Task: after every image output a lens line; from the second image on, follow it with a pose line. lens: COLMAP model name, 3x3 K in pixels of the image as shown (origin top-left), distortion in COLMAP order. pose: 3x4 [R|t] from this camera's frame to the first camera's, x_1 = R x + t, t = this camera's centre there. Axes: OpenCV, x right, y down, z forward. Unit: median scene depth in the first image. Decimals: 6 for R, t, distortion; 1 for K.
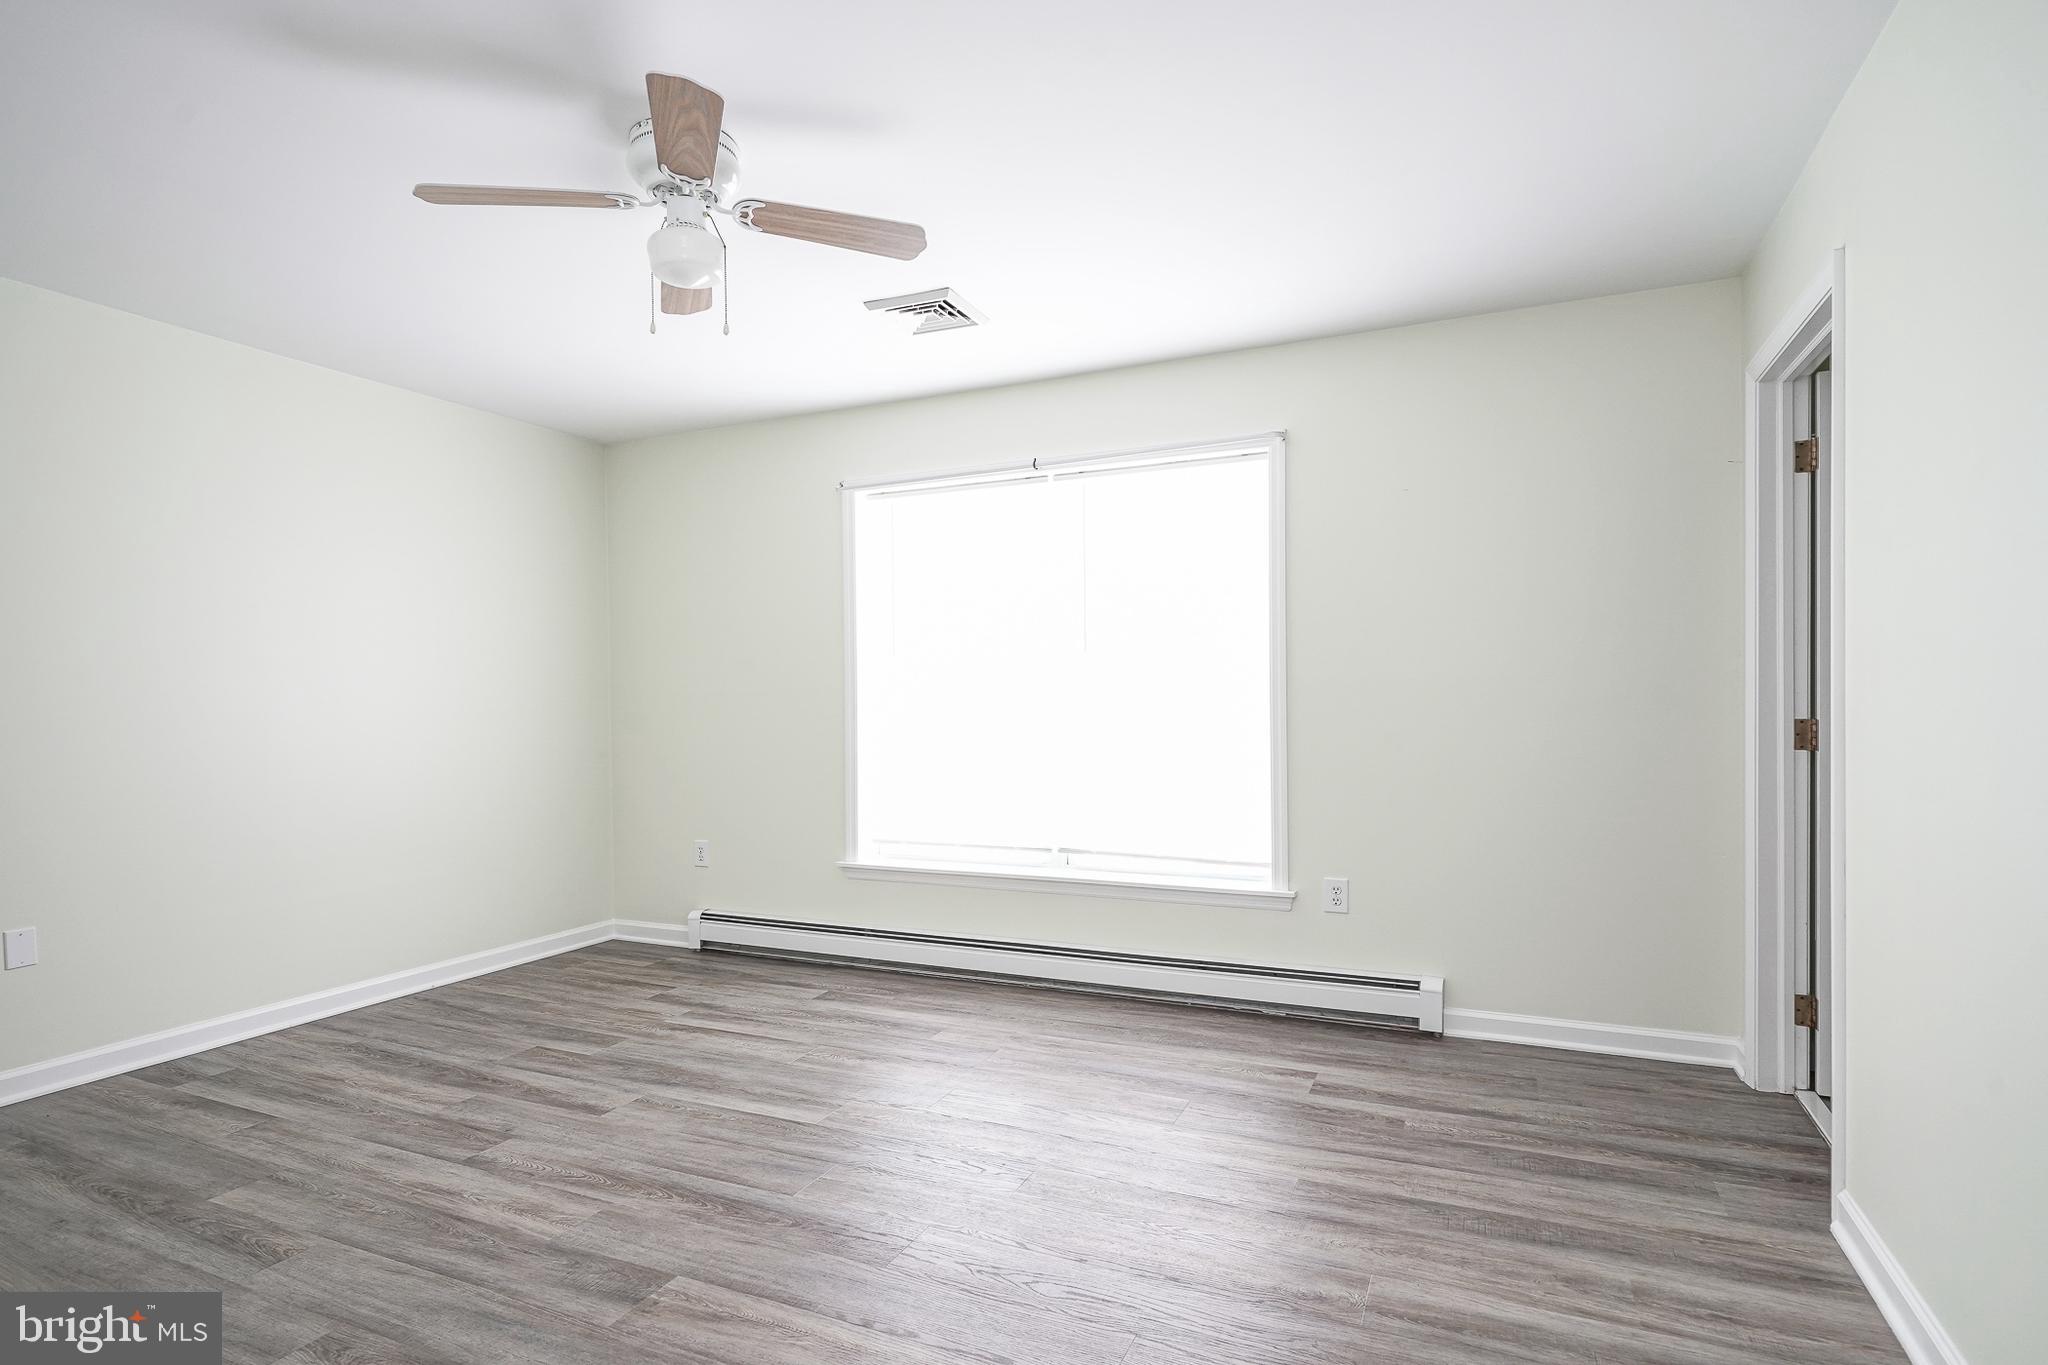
lens RADIAL K [[998.0, 0, 1019.6], [0, 998.0, 692.7], [0, 0, 1]] dist [-0.007988, 0.006234]
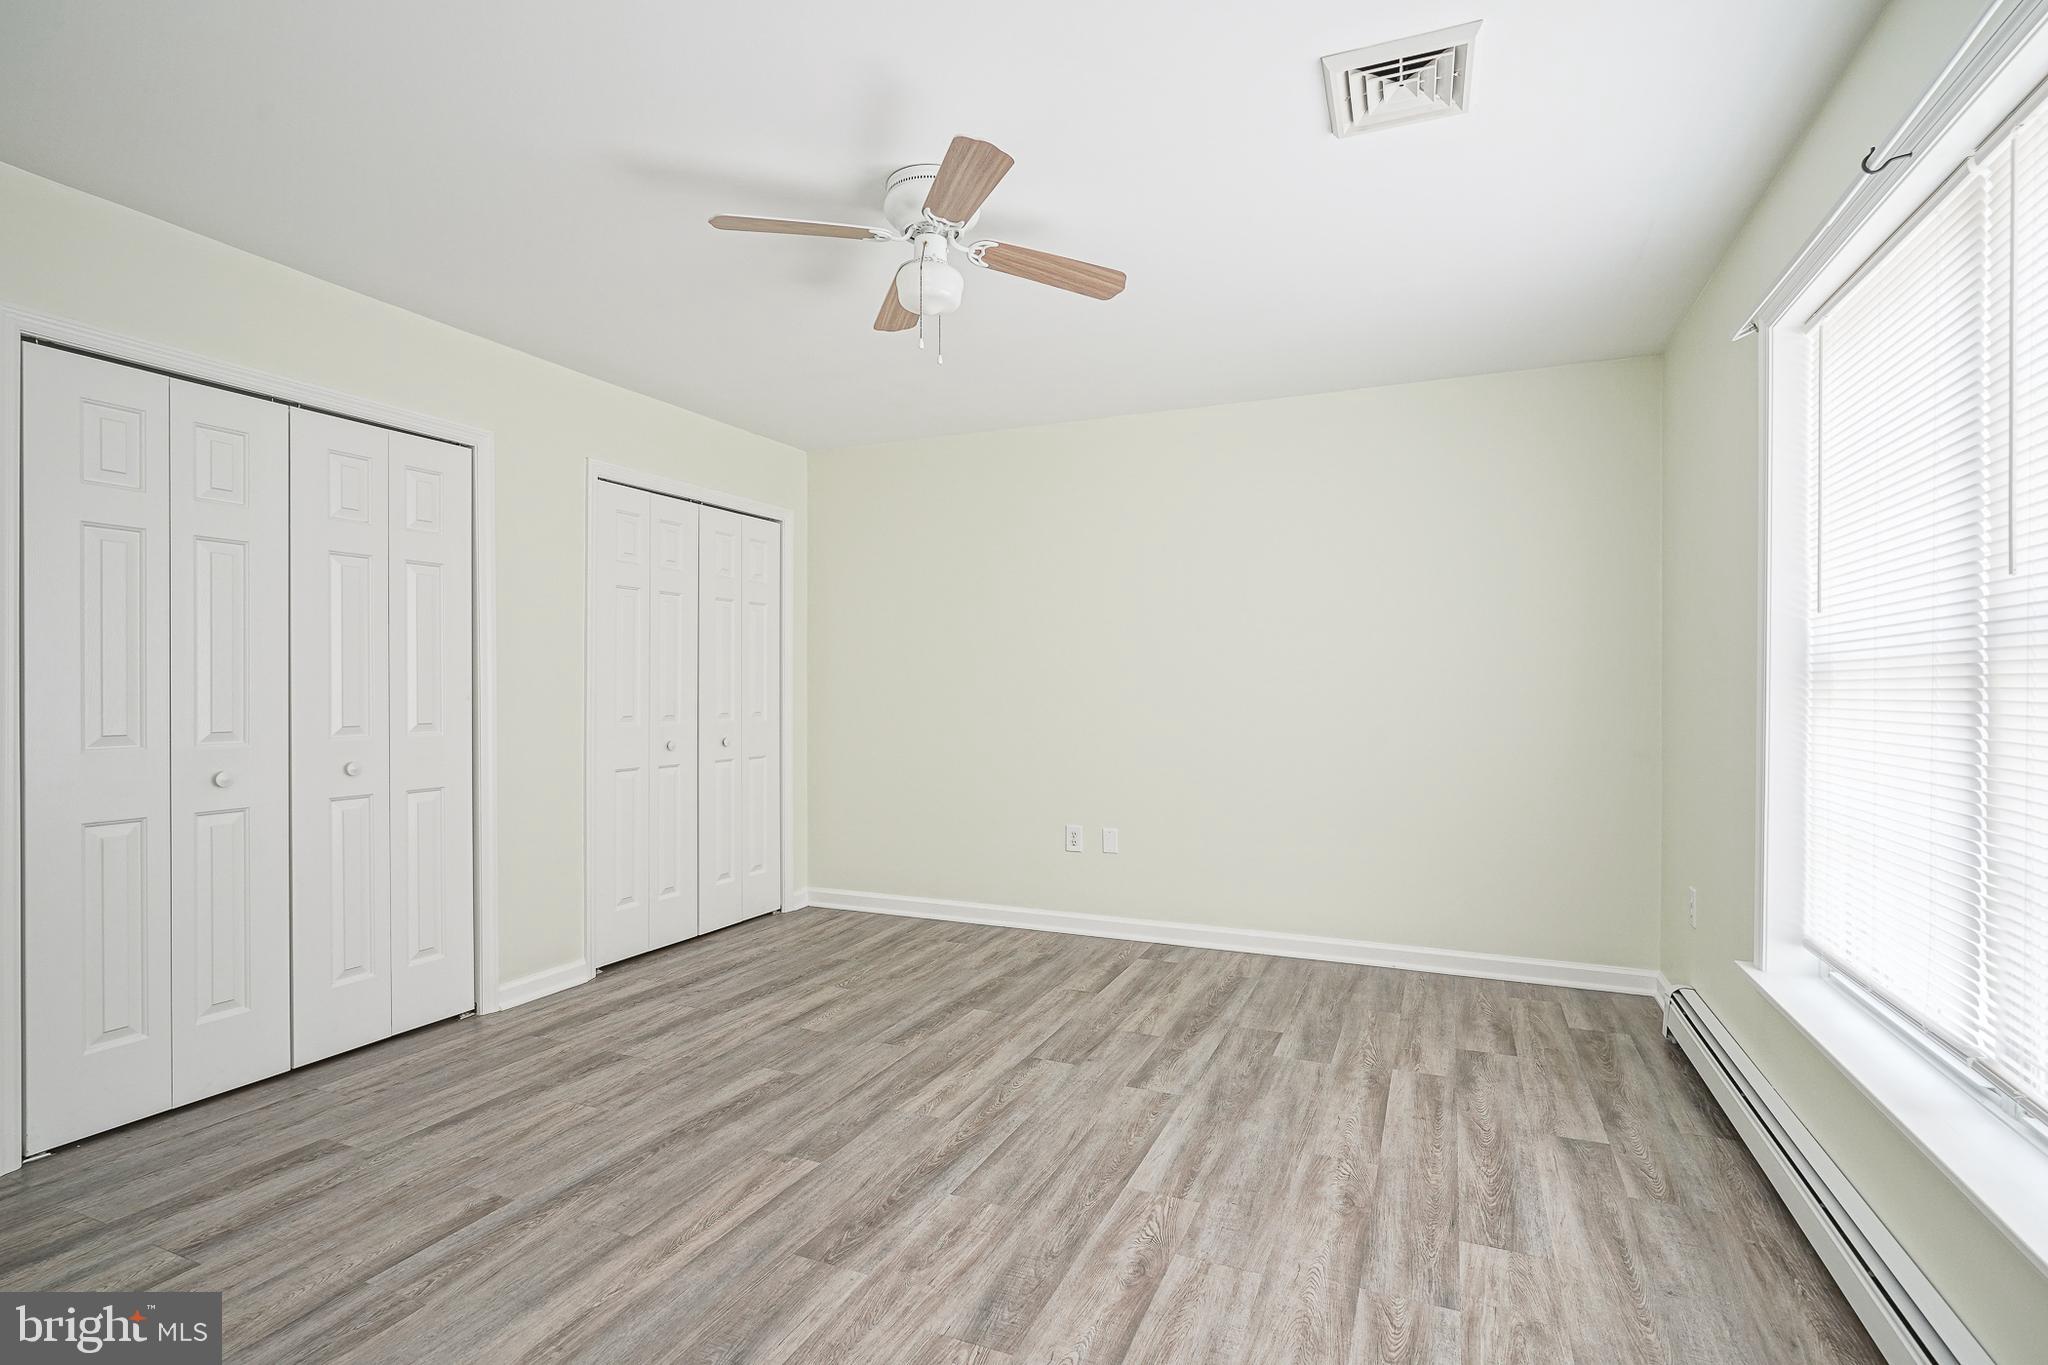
lens RADIAL K [[998.0, 0, 1031.8], [0, 998.0, 688.1], [0, 0, 1]] dist [-0.007988, 0.006234]
pose [[0.041629, 0.010243, -0.999081, 0.573670], [0.005187, 0.999932, 0.010468, -0.011986], [0.999120, -0.005618, 0.041573, 0.770485]]
